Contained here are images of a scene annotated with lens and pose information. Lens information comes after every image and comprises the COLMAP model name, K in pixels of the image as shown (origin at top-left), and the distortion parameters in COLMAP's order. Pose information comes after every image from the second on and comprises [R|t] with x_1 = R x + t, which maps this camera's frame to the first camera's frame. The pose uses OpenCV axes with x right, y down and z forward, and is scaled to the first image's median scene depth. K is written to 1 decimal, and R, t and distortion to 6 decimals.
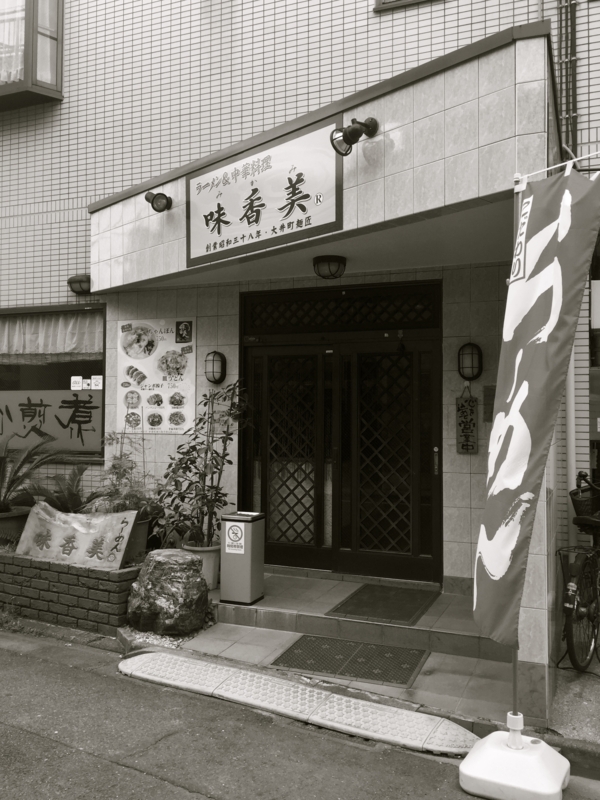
lens RADIAL K [[712.3, 0, 300.0], [0, 712.3, 400.0], [0, 0, 1]] dist [0.059510, -0.008243]
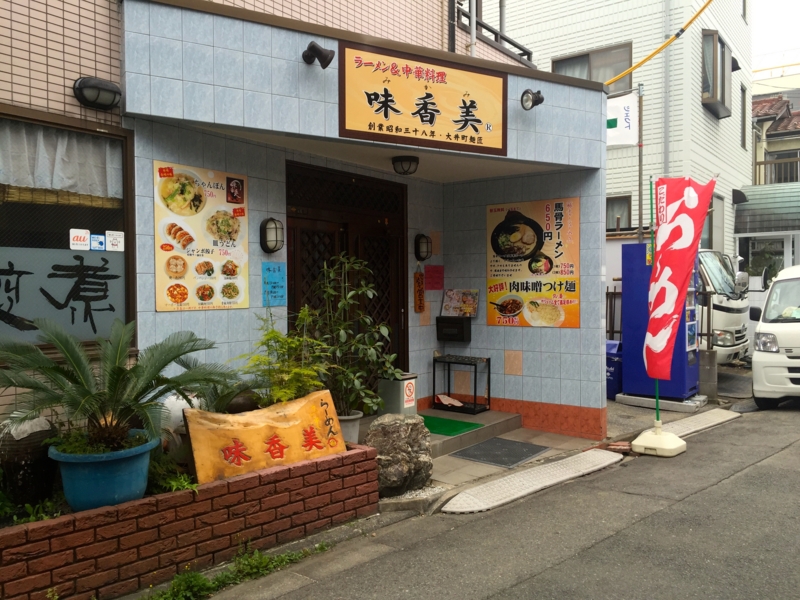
lens RADIAL K [[672.0, 0, 400.0], [0, 672.0, 300.0], [0, 0, 1]] dist [0.049508, -0.006016]
pose [[0.253178, -0.028758, 0.966992, -0.904643], [-0.021961, 0.999130, 0.035463, 0.003609], [-0.967170, -0.030214, 0.252327, 0.593682]]
